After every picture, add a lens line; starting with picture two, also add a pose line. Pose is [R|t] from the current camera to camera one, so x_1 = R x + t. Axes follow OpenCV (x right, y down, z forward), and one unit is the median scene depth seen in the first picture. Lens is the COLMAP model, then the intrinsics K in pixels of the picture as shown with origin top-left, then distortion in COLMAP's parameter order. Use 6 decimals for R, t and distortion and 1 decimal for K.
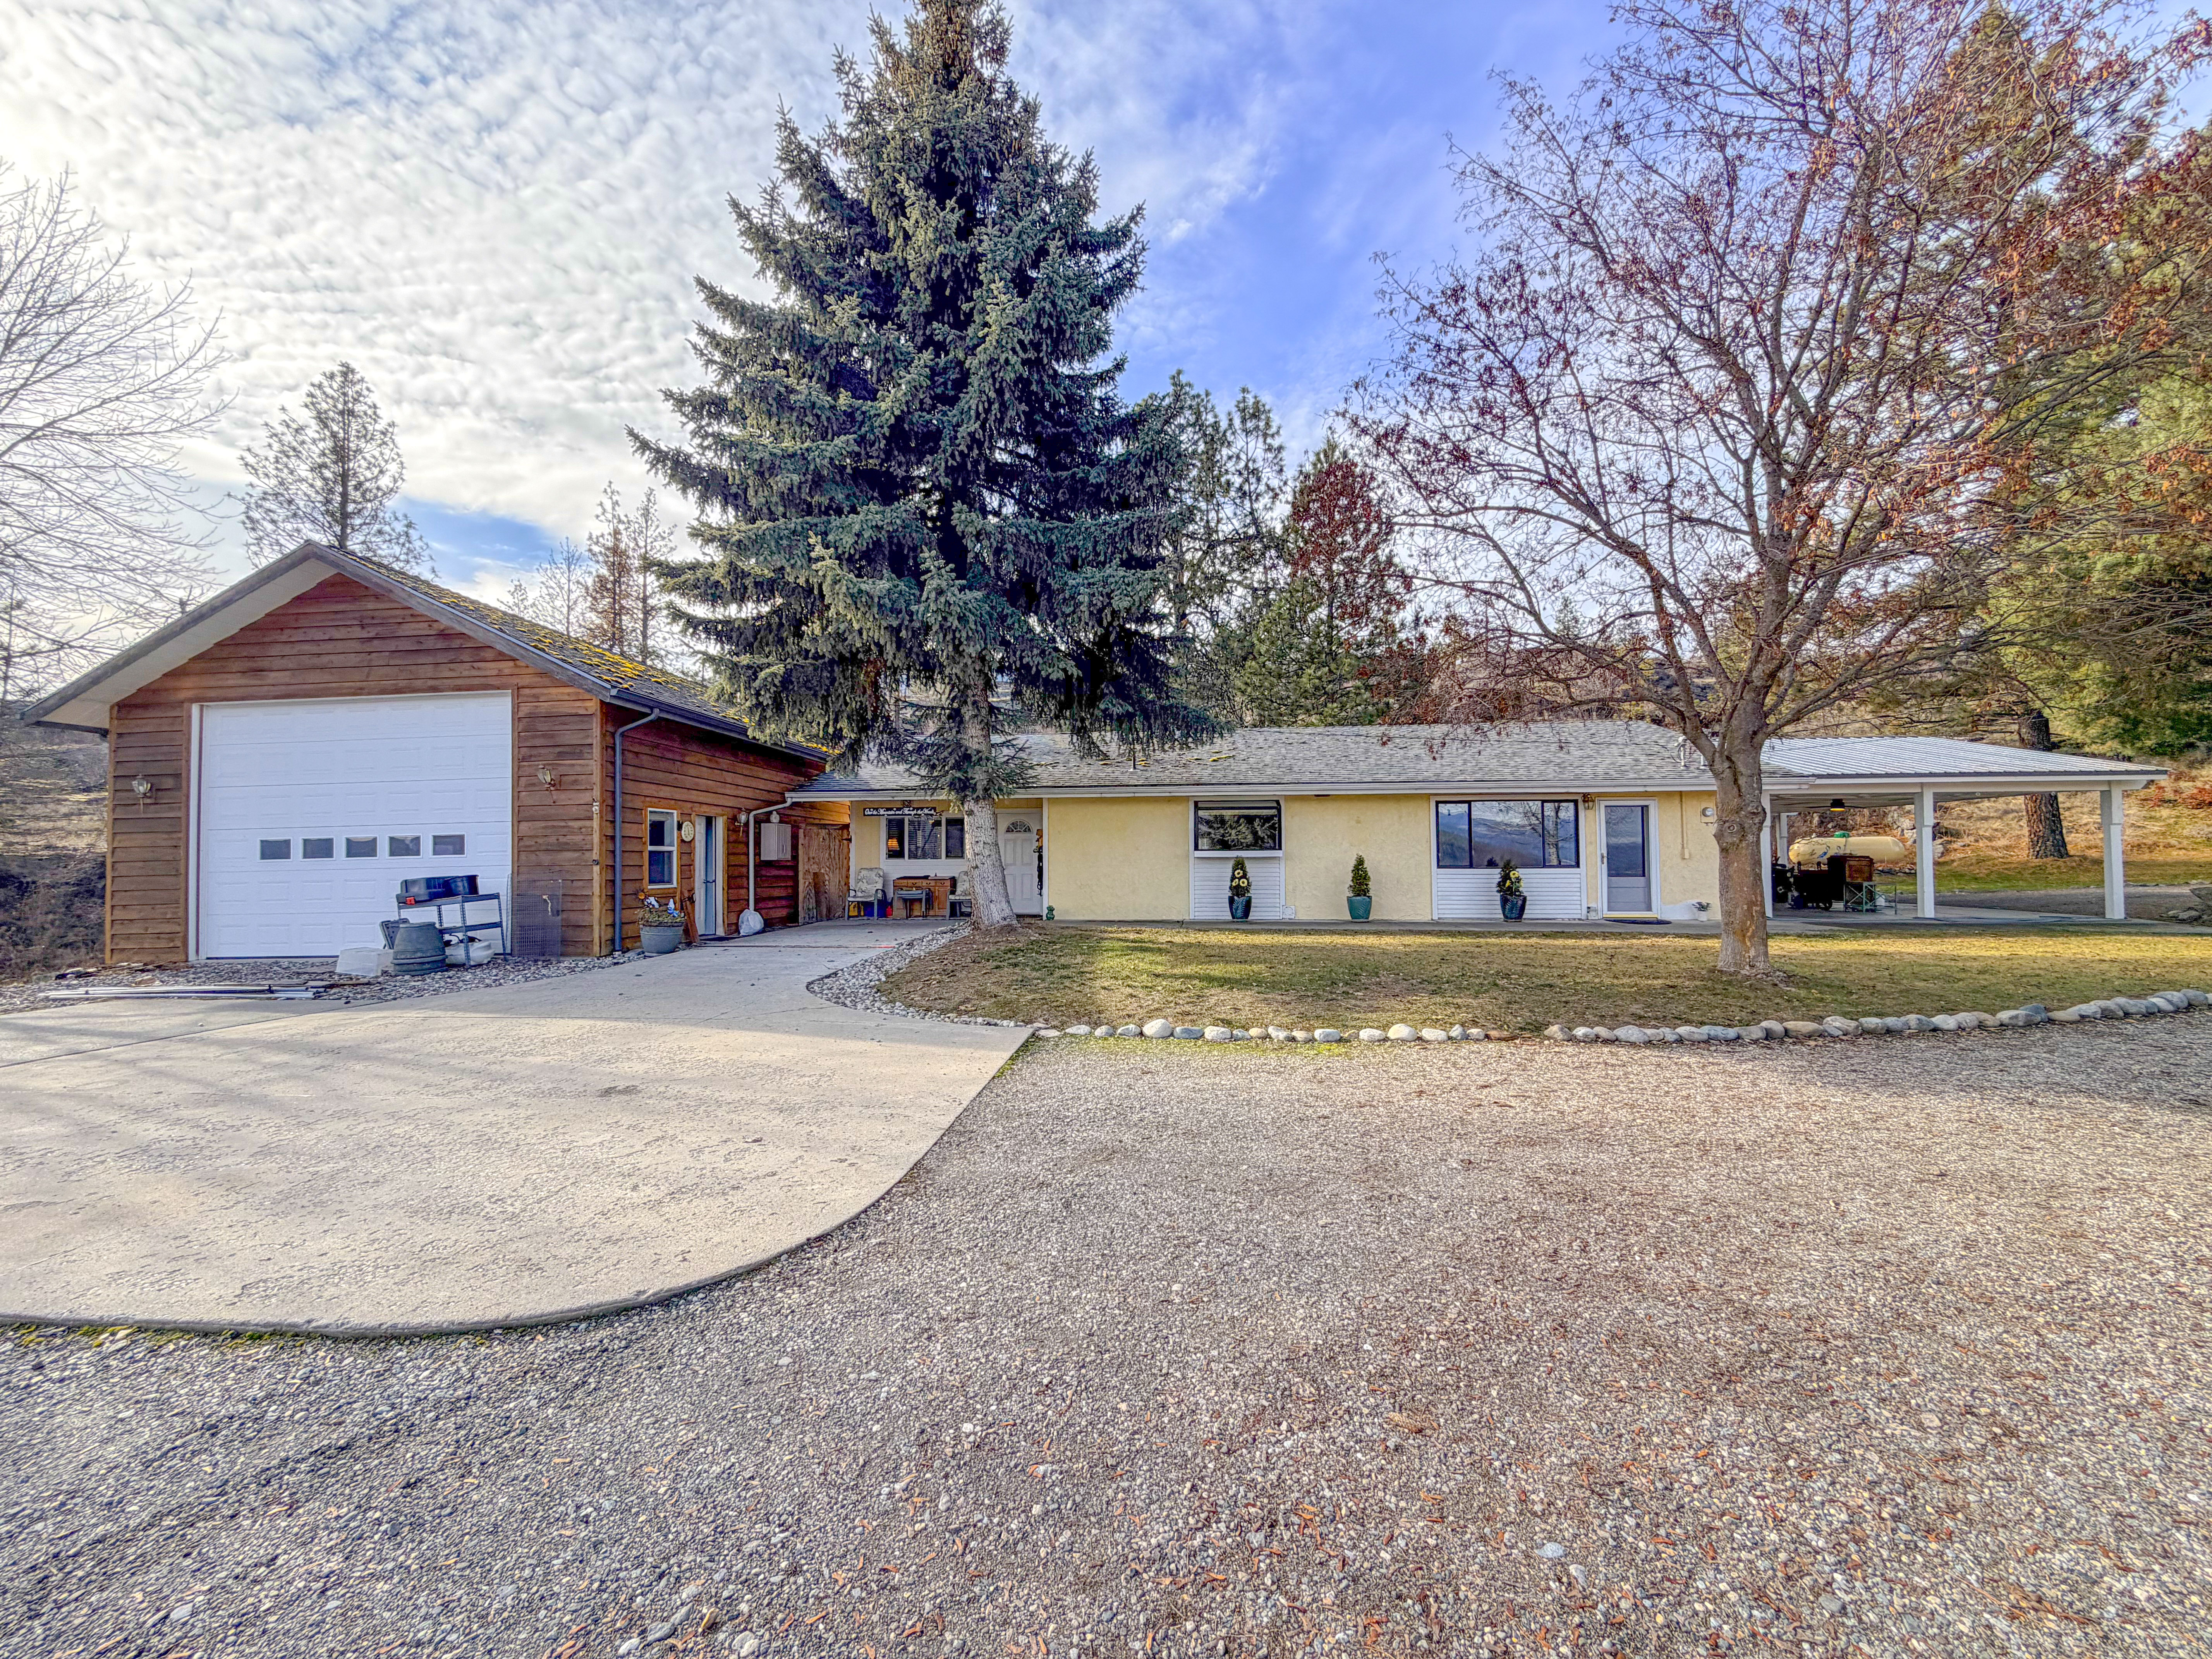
lens RADIAL K [[881.9, 0, 1094.4], [0, 881.9, 828.3], [0, 0, 1]] dist [-0.001235, -0.000034]
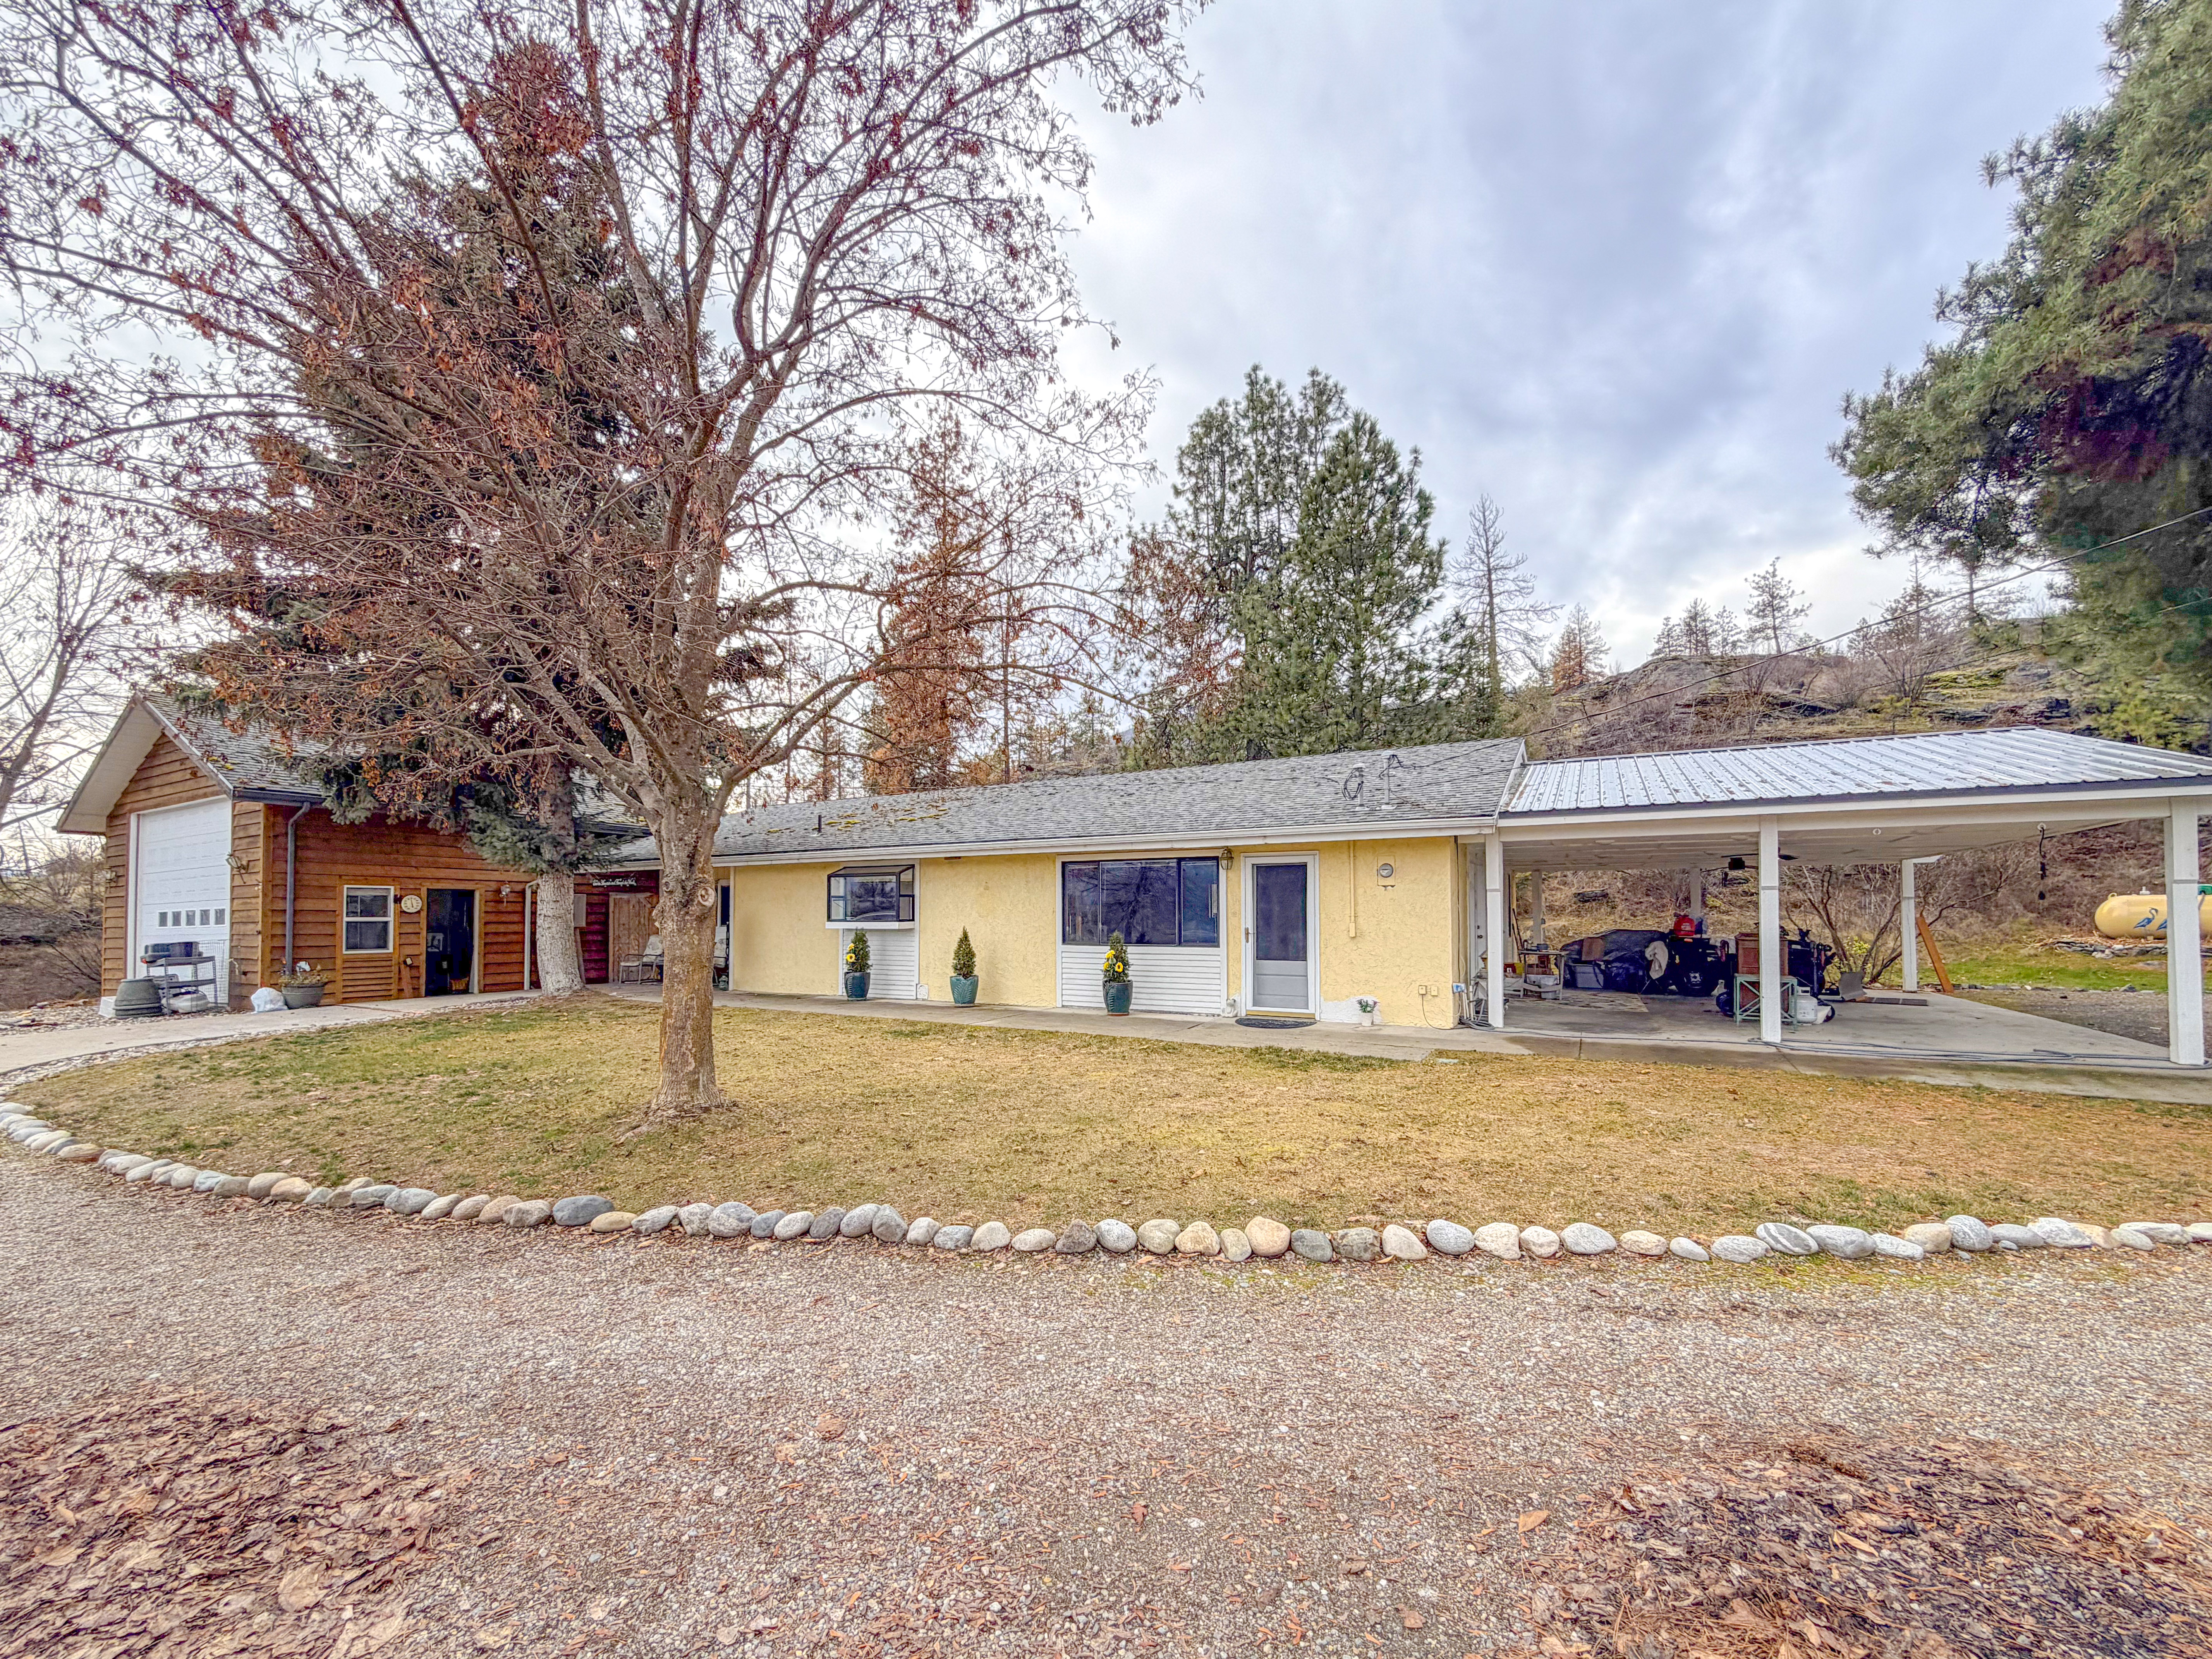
lens RADIAL K [[895.8, 0, 1118.3], [0, 895.8, 913.2], [0, 0, 1]] dist [0.000463, -0.000091]
pose [[0.922892, 0.002131, -0.385052, 0.768103], [0.009662, 0.999542, 0.028691, -0.007948], [0.384937, -0.030199, 0.922449, 0.267458]]
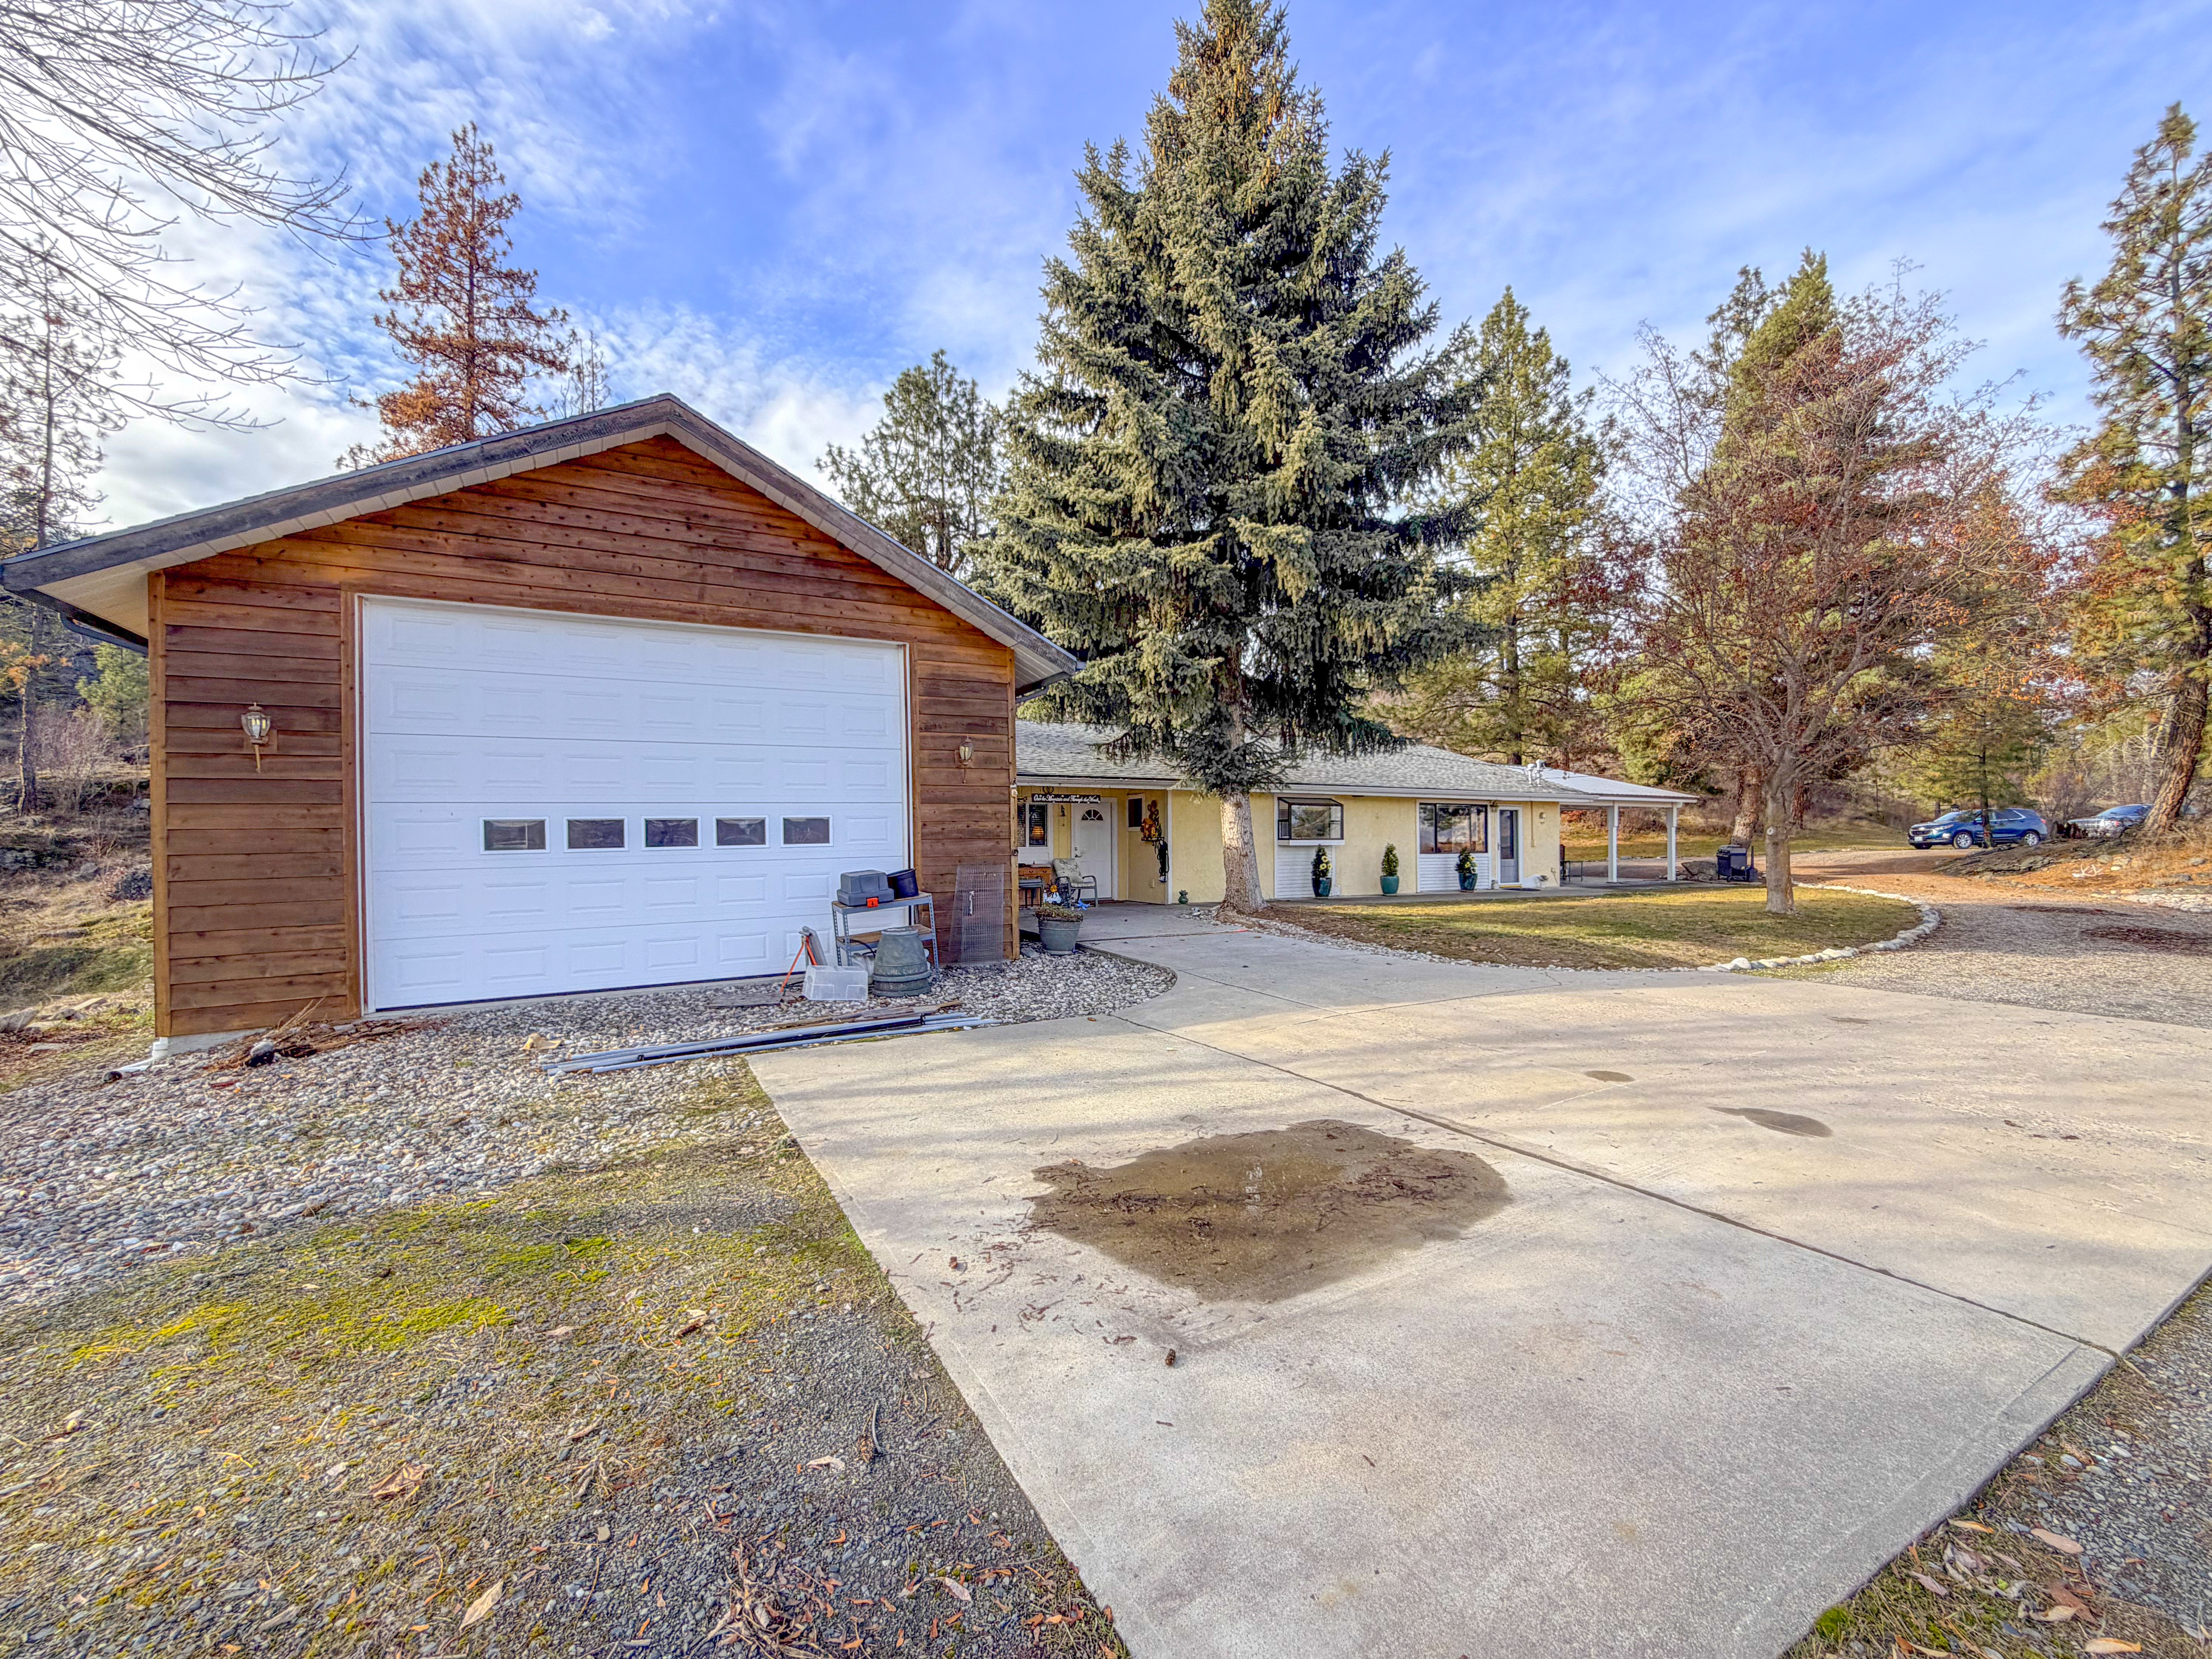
lens RADIAL K [[899.9, 0, 1091.6], [0, 899.9, 832.5], [0, 0, 1]] dist [-0.000394, 0.000045]
pose [[0.827952, 0.008031, 0.560742, -0.791761], [-0.018085, 0.999760, 0.012384, 0.005849], [-0.560508, -0.020394, 0.827898, 0.162405]]
